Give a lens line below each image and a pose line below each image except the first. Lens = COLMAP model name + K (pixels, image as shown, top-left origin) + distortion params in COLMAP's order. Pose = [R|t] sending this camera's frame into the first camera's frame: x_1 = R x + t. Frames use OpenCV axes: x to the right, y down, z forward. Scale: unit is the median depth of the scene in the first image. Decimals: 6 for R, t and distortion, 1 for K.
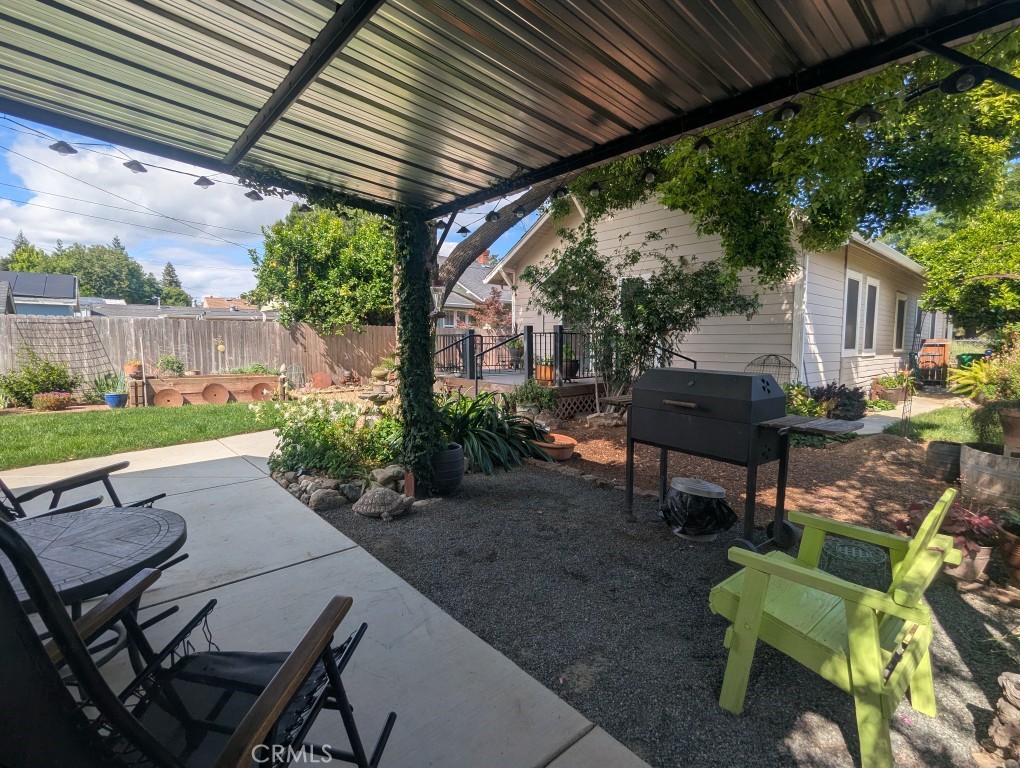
lens RADIAL K [[485.5, 0, 502.6], [0, 485.5, 383.7], [0, 0, 1]] dist [-0.000554, 0.000743]
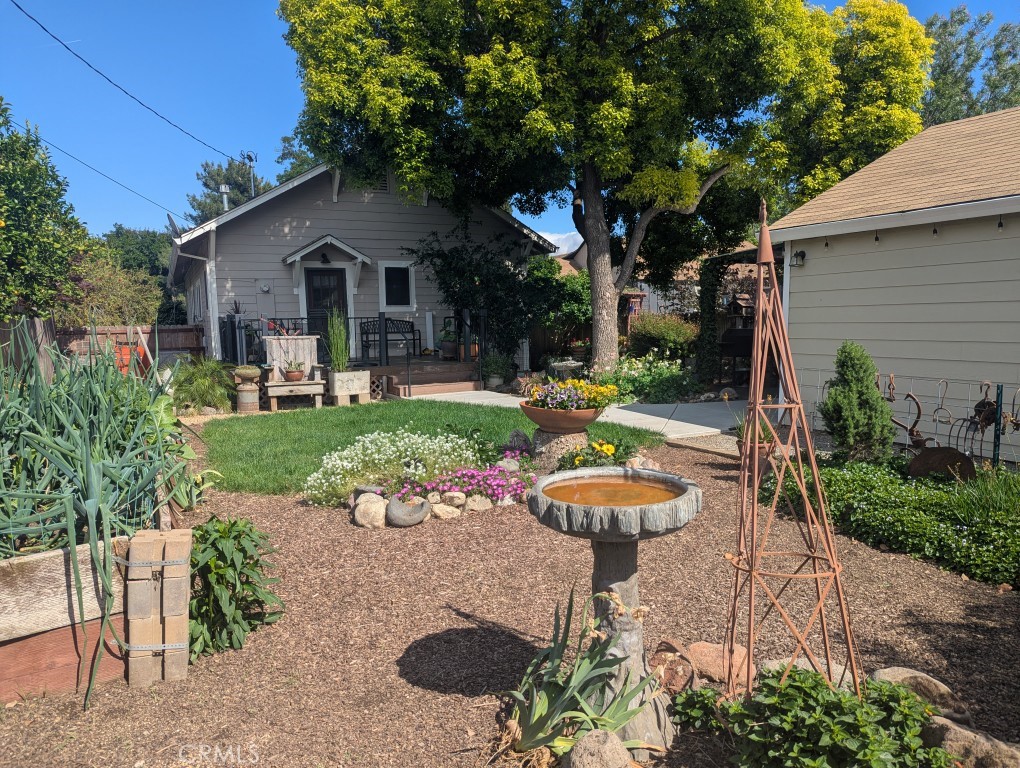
lens RADIAL K [[714.8, 0, 513.3], [0, 714.8, 383.9], [0, 0, 1]] dist [0.062758, -0.027100]
pose [[0.265922, -0.096896, 0.959112, -0.998235], [0.103119, 0.992086, 0.071636, -0.036295], [-0.958463, 0.079853, 0.273810, 0.295048]]
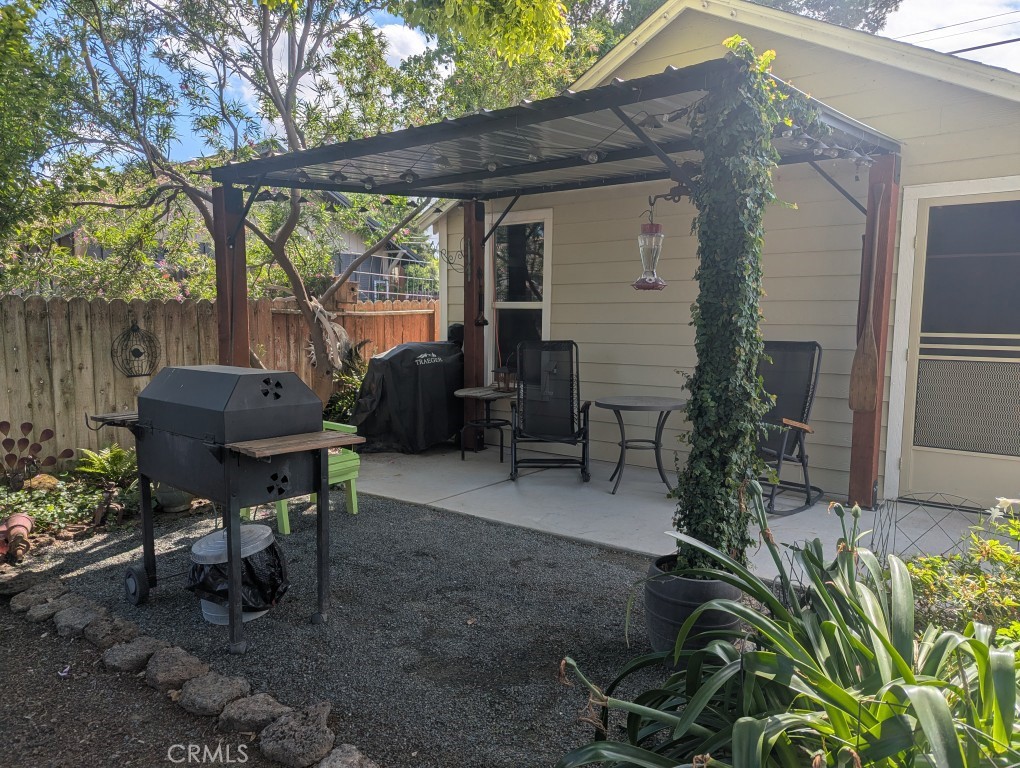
lens RADIAL K [[714.8, 0, 495.1], [0, 714.8, 390.2], [0, 0, 1]] dist [0.062758, -0.027100]
pose [[-0.984121, 0.012550, -0.177055, 0.056049], [-0.023219, 0.979824, 0.198508, -0.050226], [0.175974, 0.199467, -0.963974, 0.503837]]
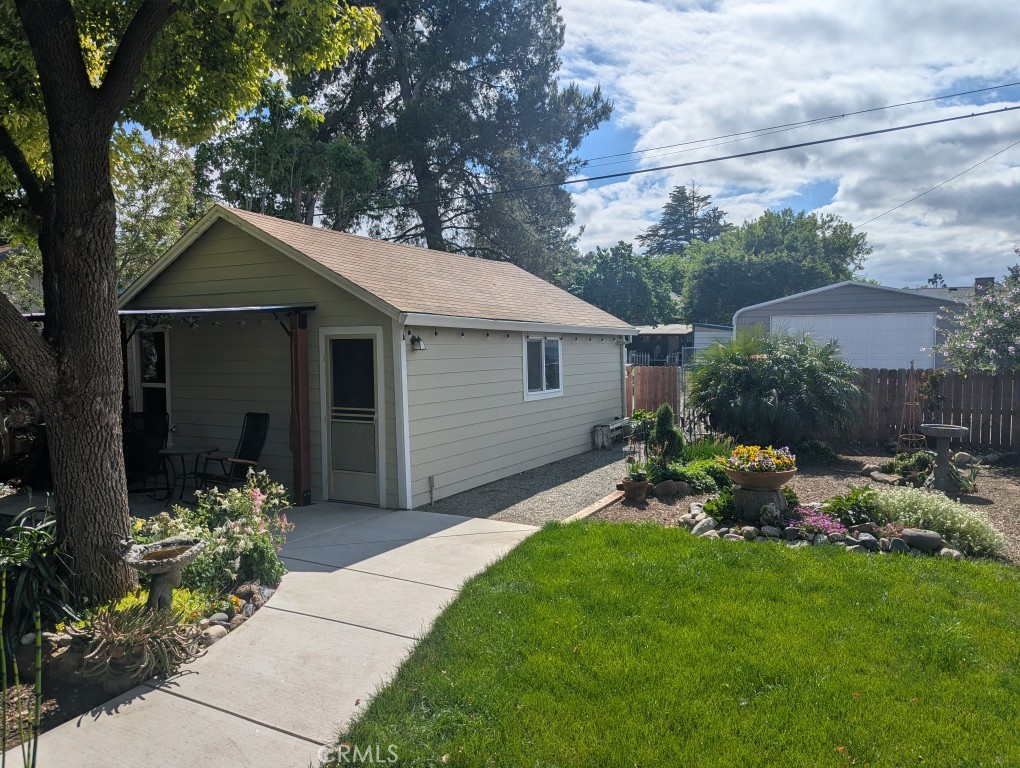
lens RADIAL K [[714.8, 0, 500.5], [0, 714.8, 383.0], [0, 0, 1]] dist [0.062758, -0.027100]
pose [[-0.944934, 0.018861, -0.326716, -0.162506], [-0.026872, 0.990495, 0.134901, -0.129333], [0.326155, 0.136253, -0.935445, 0.863956]]
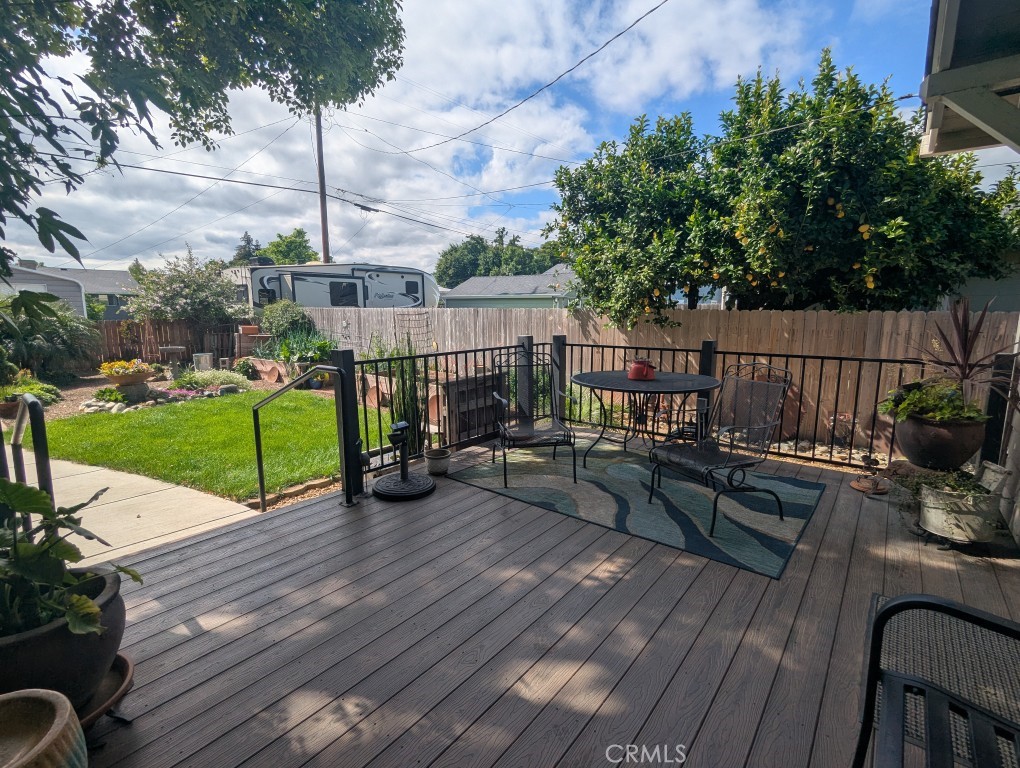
lens RADIAL K [[485.5, 0, 505.1], [0, 485.5, 385.8], [0, 0, 1]] dist [-0.000554, 0.000743]
pose [[0.177959, 0.152014, -0.972225, 0.213329], [-0.081300, 0.986890, 0.139425, -0.107094], [0.980674, 0.054230, 0.187985, 0.782935]]
